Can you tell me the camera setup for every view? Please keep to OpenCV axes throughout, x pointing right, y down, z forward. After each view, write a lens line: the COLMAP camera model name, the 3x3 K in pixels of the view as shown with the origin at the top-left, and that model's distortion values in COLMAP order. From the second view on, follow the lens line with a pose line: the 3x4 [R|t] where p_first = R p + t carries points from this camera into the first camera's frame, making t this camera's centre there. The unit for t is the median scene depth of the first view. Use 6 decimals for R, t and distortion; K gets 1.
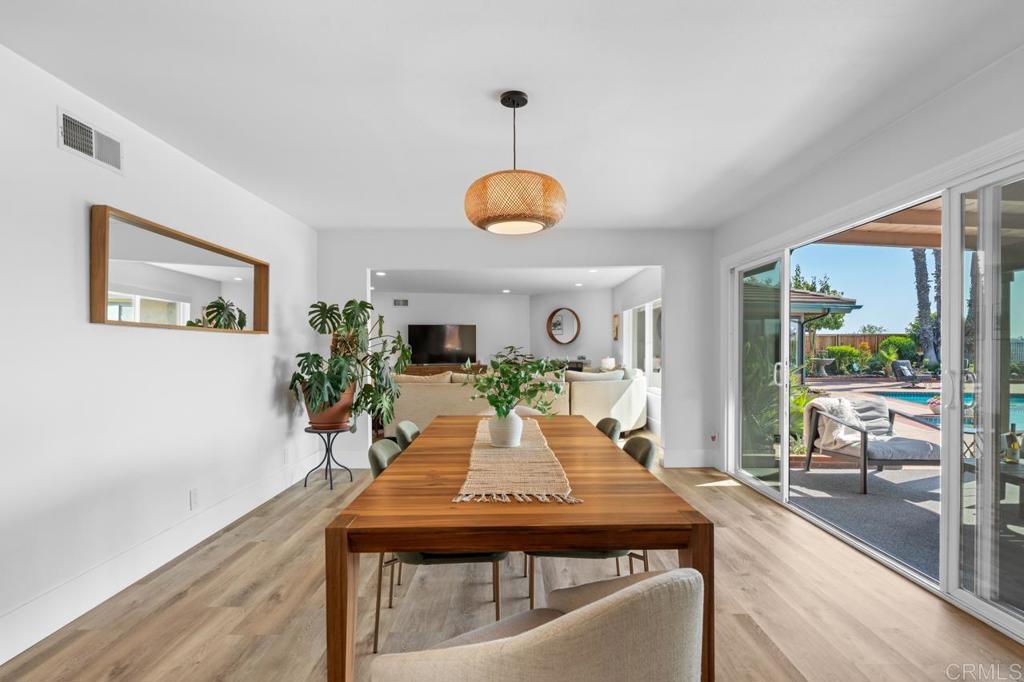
lens RADIAL K [[514.8, 0, 512.6], [0, 514.8, 365.9], [0, 0, 1]] dist [-0.005793, 0.000662]
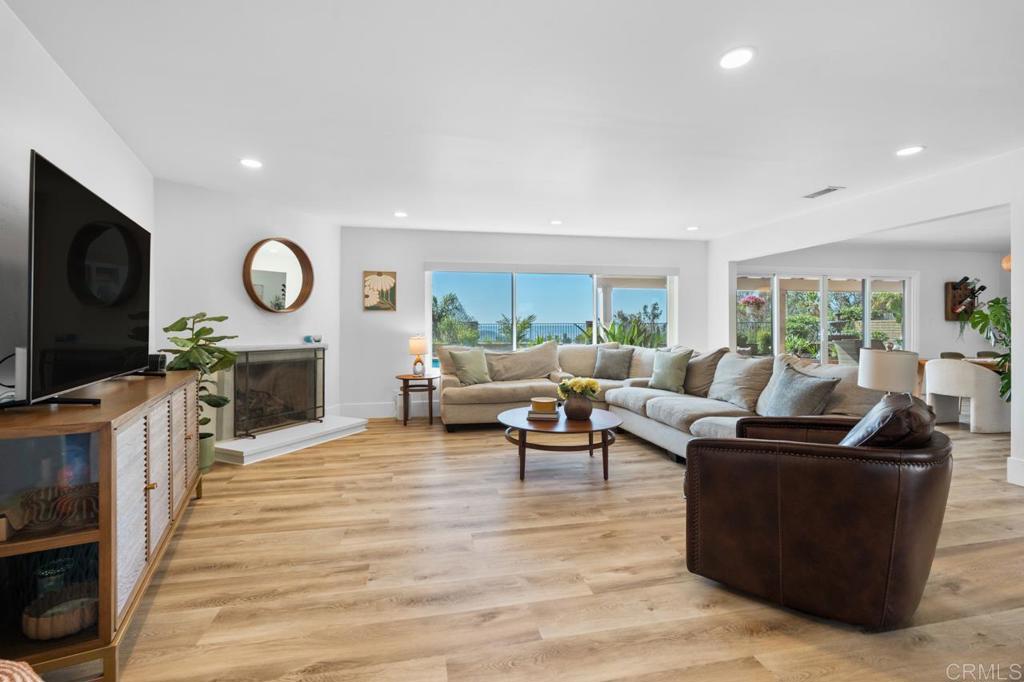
lens RADIAL K [[450.5, 0, 512.7], [0, 450.5, 324.5], [0, 0, 1]] dist [-0.000011, 0.000147]
pose [[-0.217725, 0.012288, 0.975933, -0.825867], [0.039589, 0.999209, -0.003750, -0.047114], [-0.975207, 0.037819, -0.218039, 2.003947]]
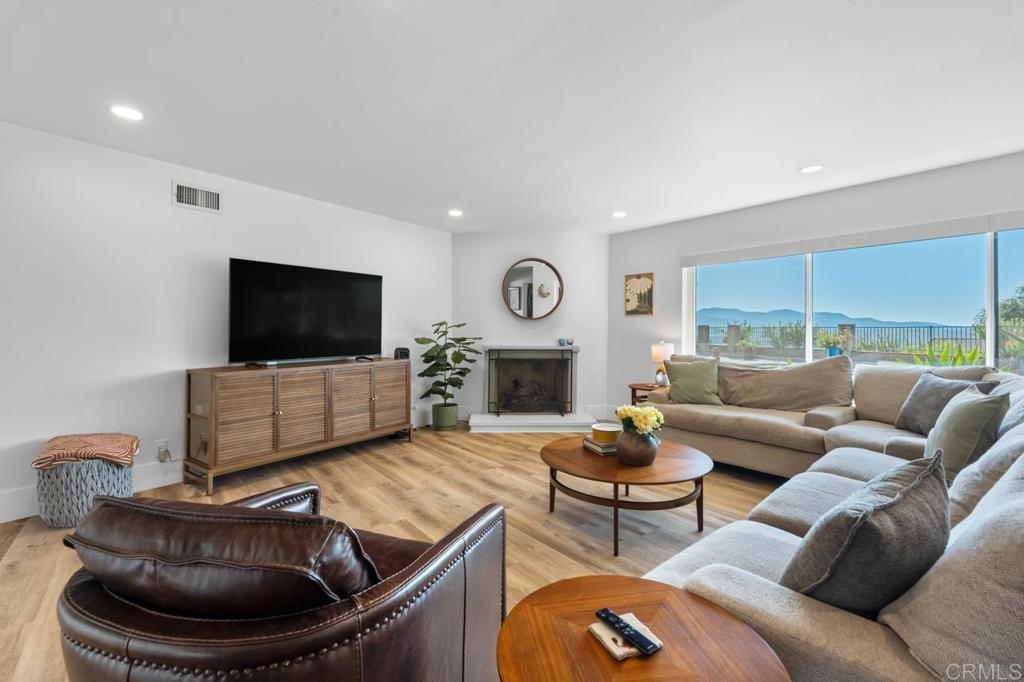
lens RADIAL K [[453.1, 0, 510.6], [0, 453.1, 329.2], [0, 0, 1]] dist [-0.000120, 0.000372]
pose [[0.770066, 0.006579, 0.637930, -0.575093], [0.016600, 0.999402, -0.030346, -0.035153], [-0.637748, 0.033958, 0.769496, 1.403063]]
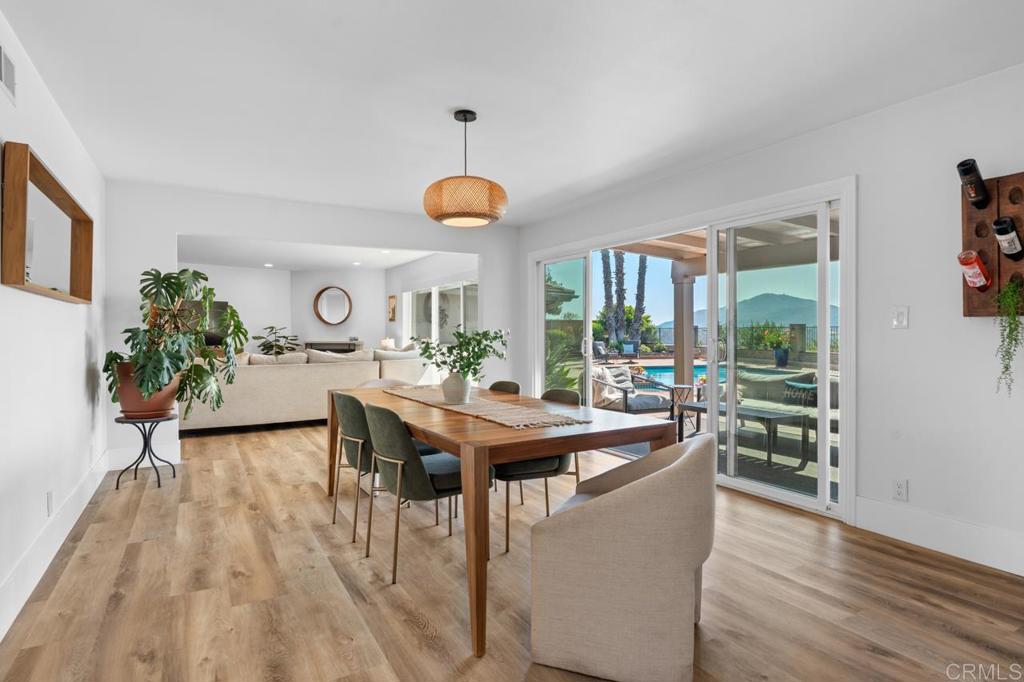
lens RADIAL K [[546.3, 0, 512.0], [0, 546.3, 341.0], [0, 0, 1]] dist [0.000635, 0.000227]
pose [[0.865893, -0.004521, 0.500209, -0.272580], [0.013697, 0.999799, -0.014673, 0.016093], [-0.500042, 0.019557, 0.865780, -0.083494]]
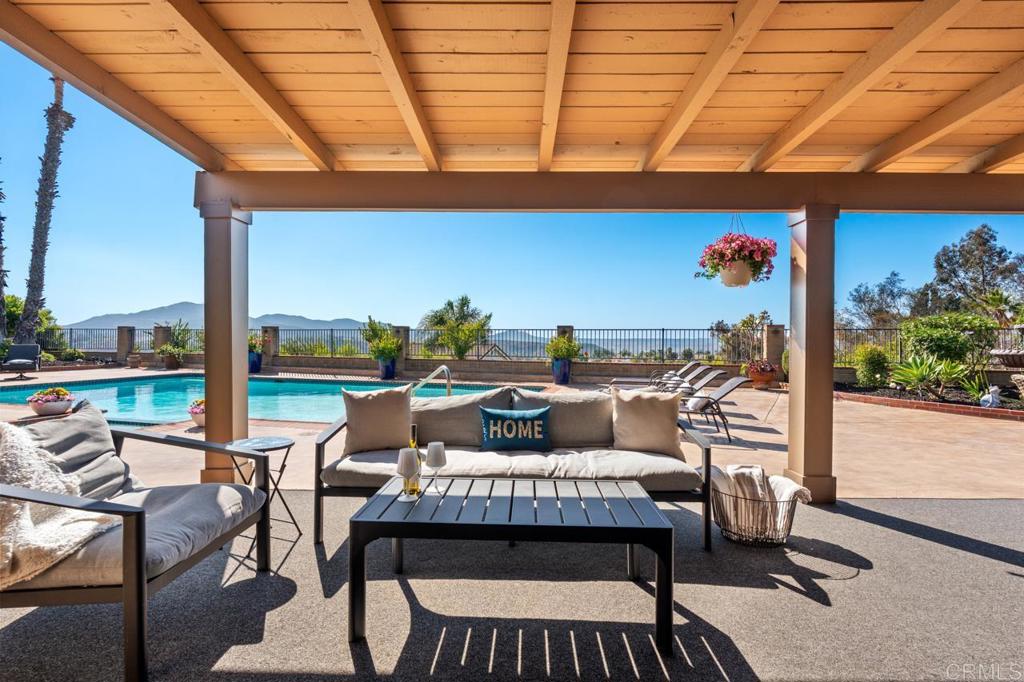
lens RADIAL K [[477.1, 0, 512.0], [0, 477.1, 341.0], [0, 0, 1]] dist [0.001847, -0.000050]
pose [[0.017437, 0.001992, 0.999846, 0.344938], [0.026772, 0.999639, -0.002458, 0.016153], [-0.999489, 0.026811, 0.017378, 0.706909]]
